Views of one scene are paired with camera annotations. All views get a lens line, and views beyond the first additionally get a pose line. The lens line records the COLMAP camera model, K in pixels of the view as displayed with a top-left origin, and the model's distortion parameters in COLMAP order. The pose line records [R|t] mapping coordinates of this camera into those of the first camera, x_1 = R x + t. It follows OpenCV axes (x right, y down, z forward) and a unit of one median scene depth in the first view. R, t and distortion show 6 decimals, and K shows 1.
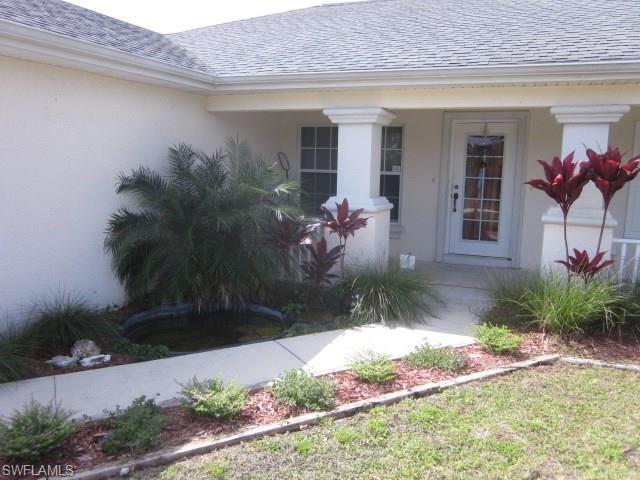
lens RADIAL K [[543.5, 0, 314.9], [0, 543.5, 241.0], [0, 0, 1]] dist [-0.038970, -0.017436]
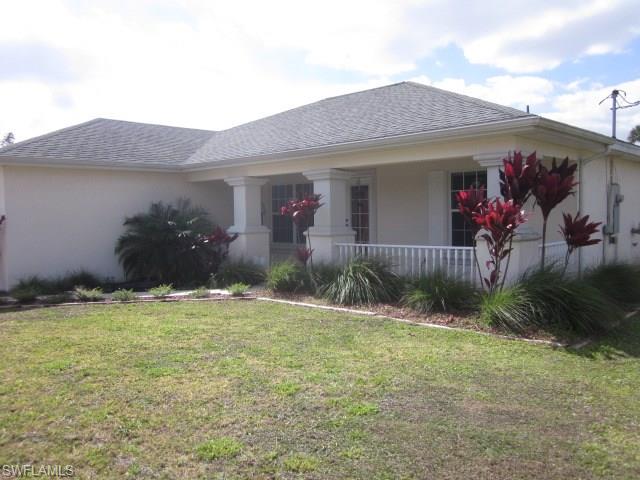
lens RADIAL K [[543.5, 0, 321.0], [0, 543.5, 238.3], [0, 0, 1]] dist [-0.038970, -0.017436]
pose [[0.927531, -0.018696, -0.373278, 1.220000], [-0.013330, 0.996458, -0.083030, 0.132986], [0.373508, 0.081989, 0.923997, -0.695283]]
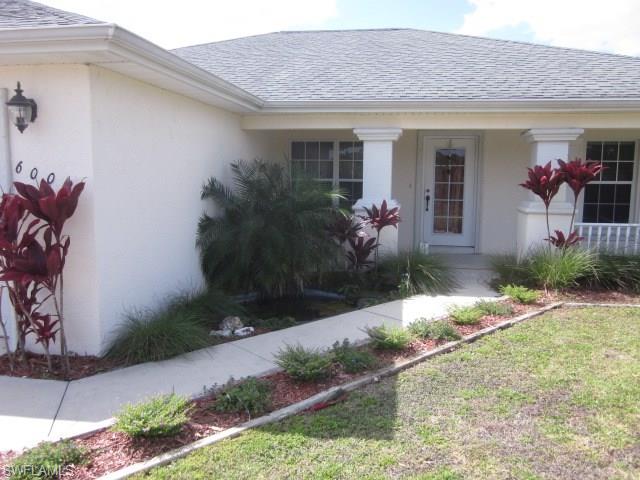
lens RADIAL K [[543.5, 0, 323.5], [0, 543.5, 241.6], [0, 0, 1]] dist [-0.038970, -0.017436]
pose [[0.970352, -0.042631, 0.237905, -0.428416], [0.047043, 0.998810, -0.012897, 0.032184], [-0.237072, 0.023707, 0.971203, -0.217674]]
